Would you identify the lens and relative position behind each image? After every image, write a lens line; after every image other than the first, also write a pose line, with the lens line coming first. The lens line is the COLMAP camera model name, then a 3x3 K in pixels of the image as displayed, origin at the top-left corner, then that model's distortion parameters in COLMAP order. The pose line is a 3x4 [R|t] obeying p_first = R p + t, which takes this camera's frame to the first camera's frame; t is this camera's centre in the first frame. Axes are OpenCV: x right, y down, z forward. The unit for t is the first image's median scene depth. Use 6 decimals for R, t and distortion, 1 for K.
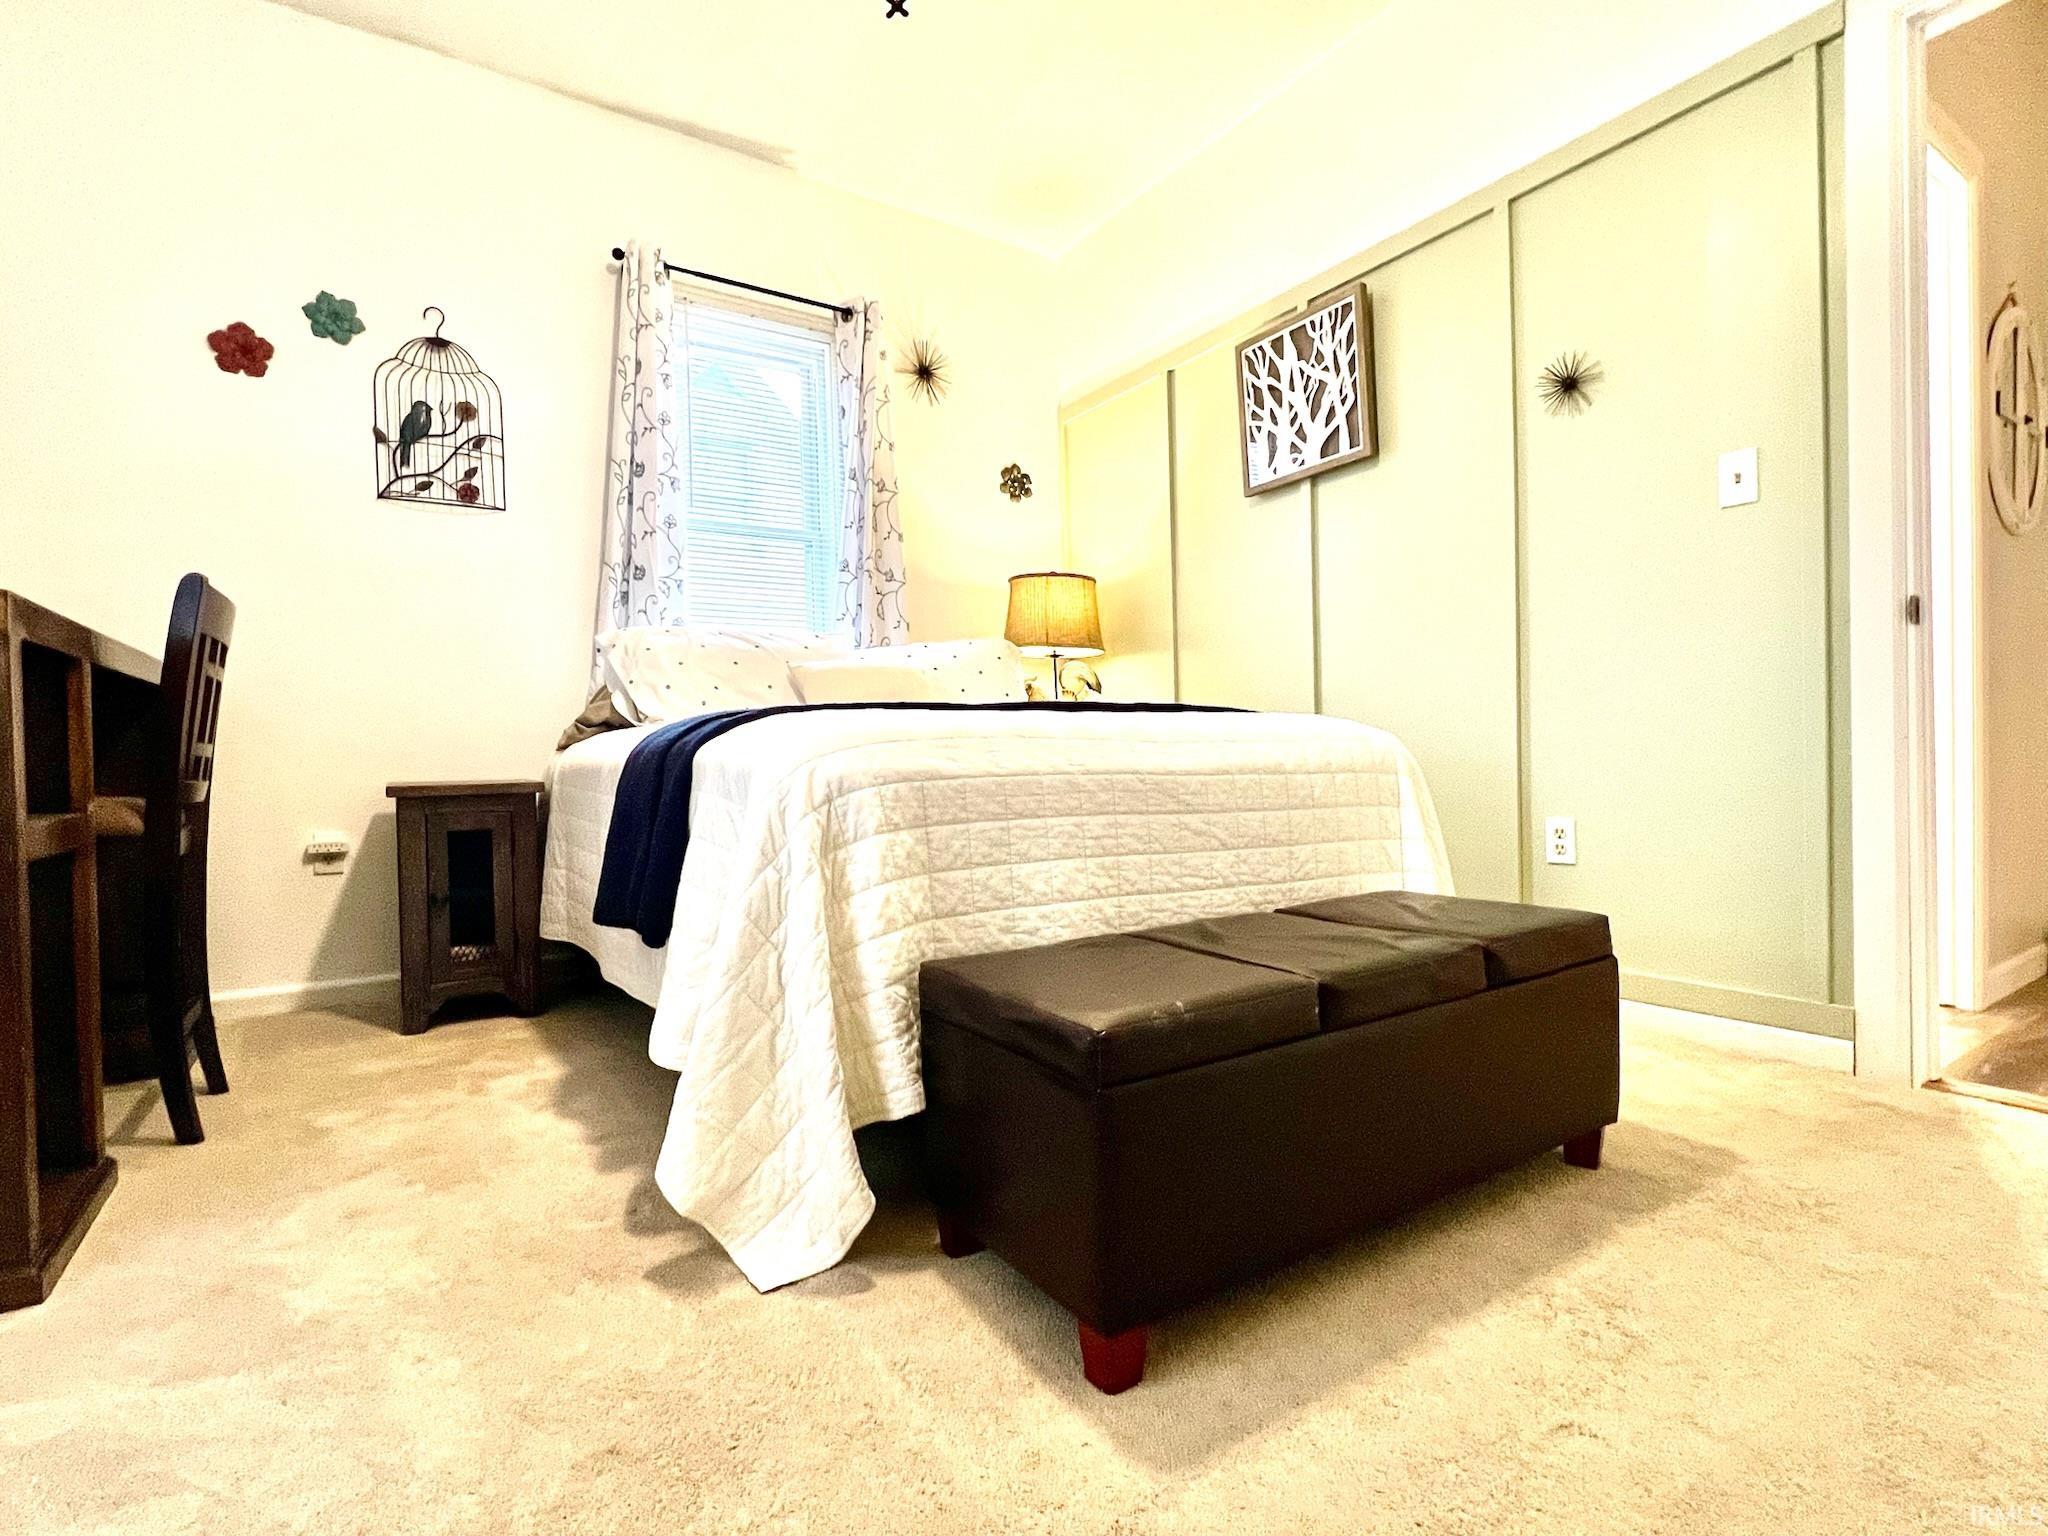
lens RADIAL K [[982.9, 0, 1020.8], [0, 982.9, 771.7], [0, 0, 1]] dist [-0.001513, -0.000403]
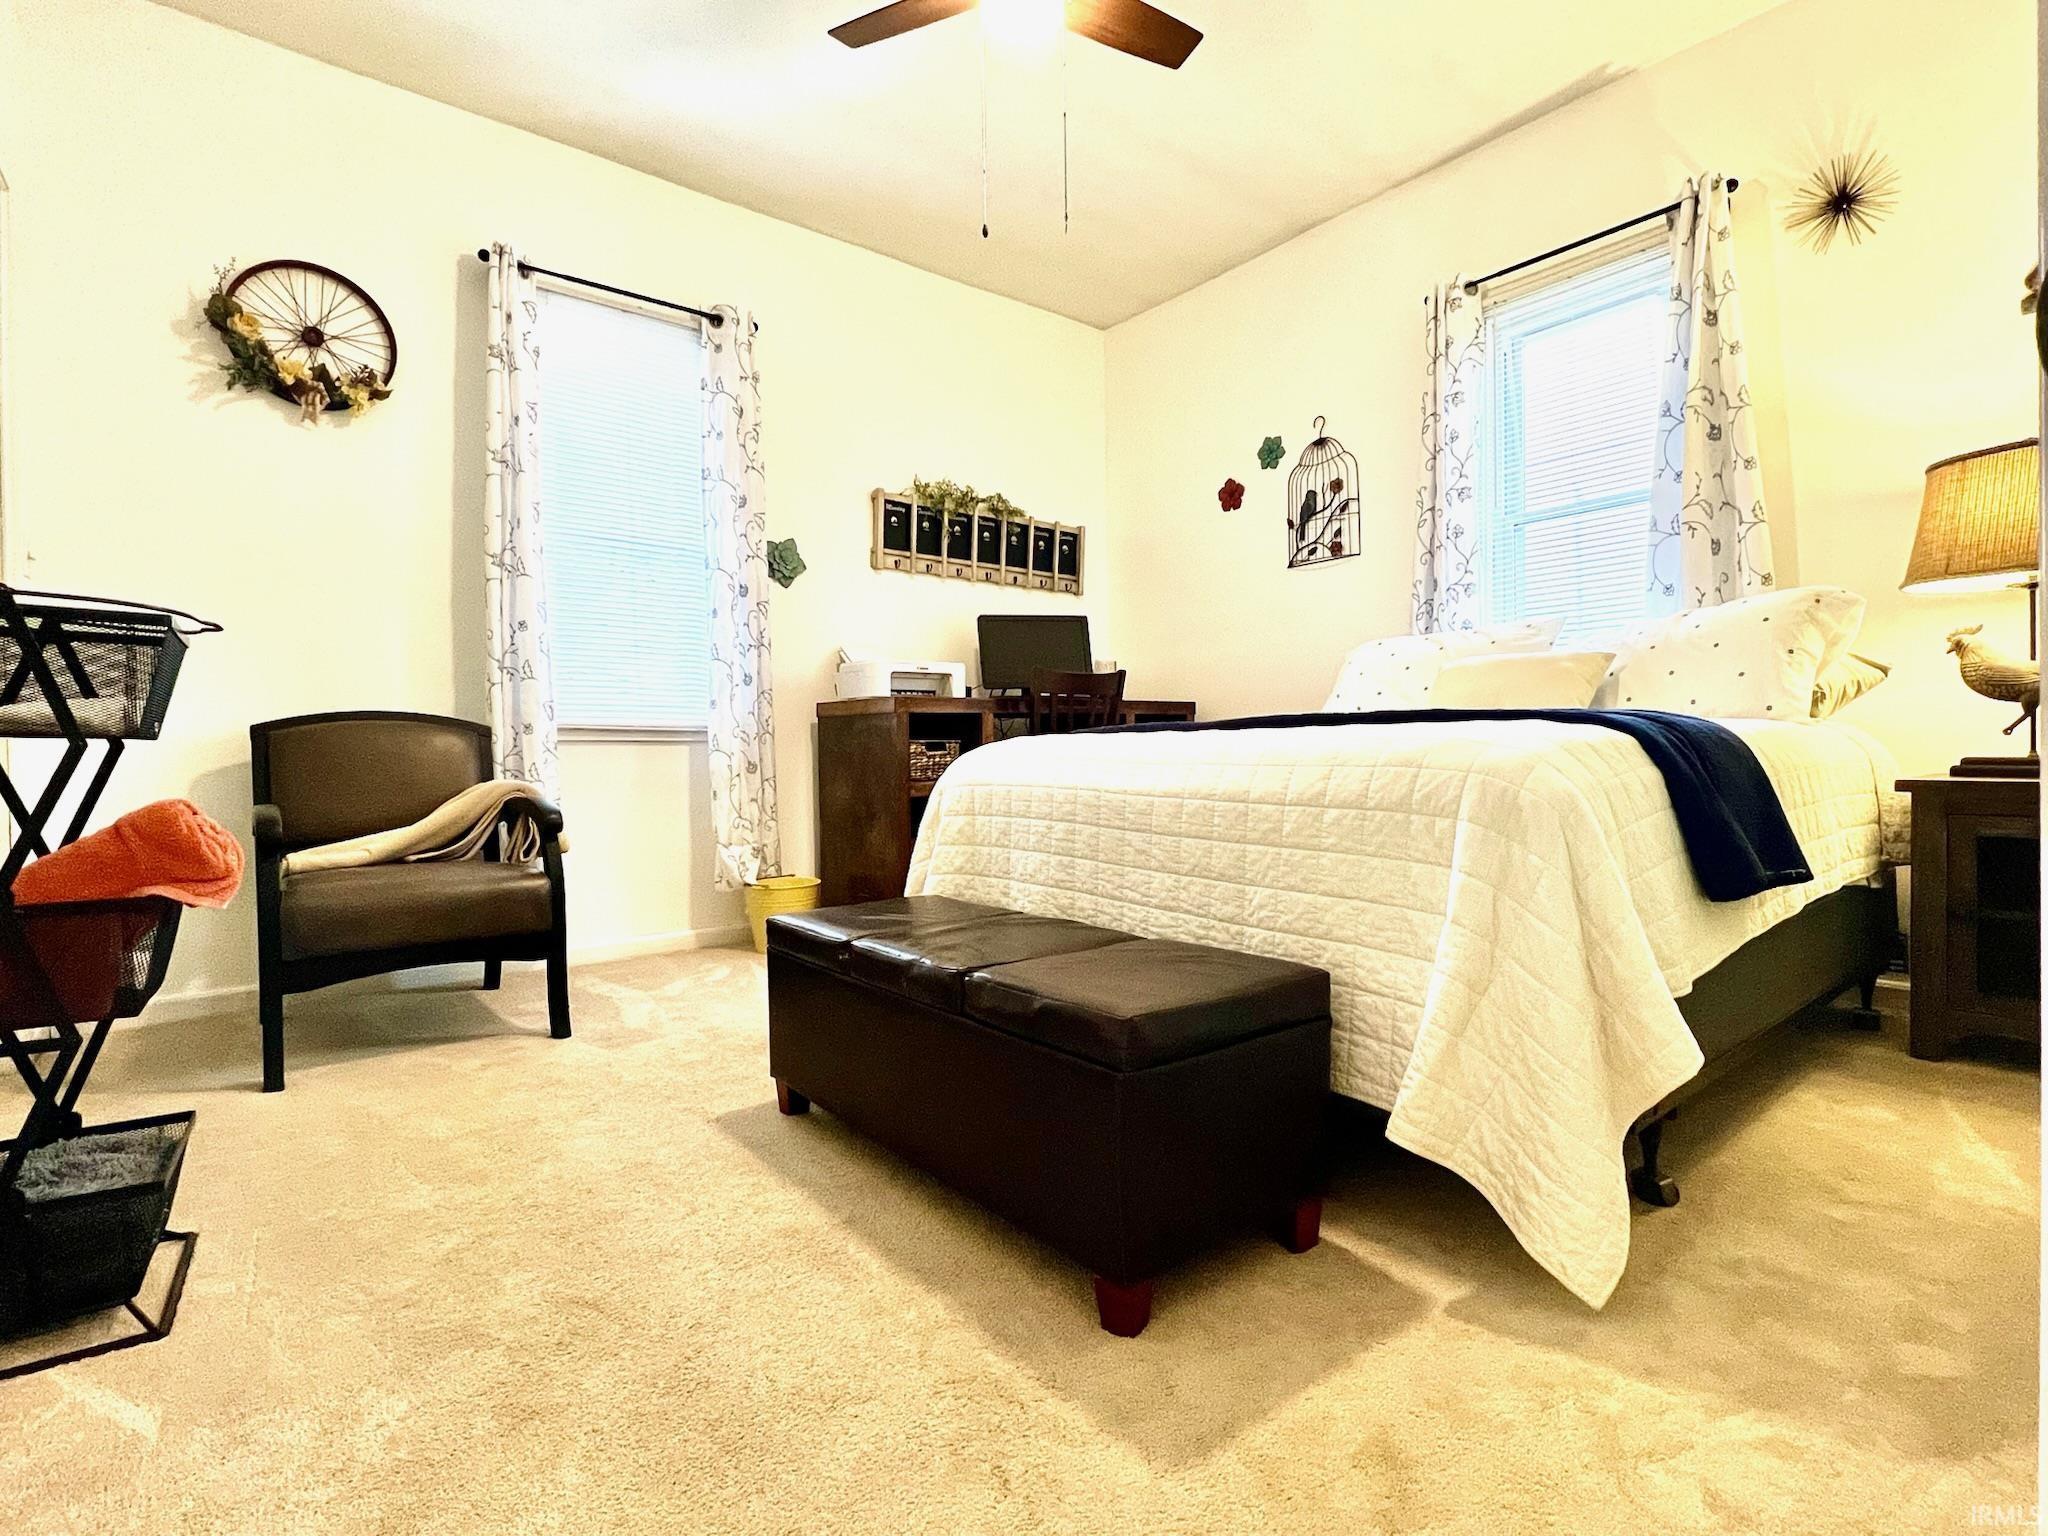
lens RADIAL K [[982.9, 0, 1020.8], [0, 982.9, 771.7], [0, 0, 1]] dist [-0.001513, -0.000403]
pose [[0.089021, 0.043367, -0.995085, 0.766611], [-0.004313, 0.999059, 0.043155, -0.042537], [0.996020, 0.000450, 0.089125, 0.491102]]
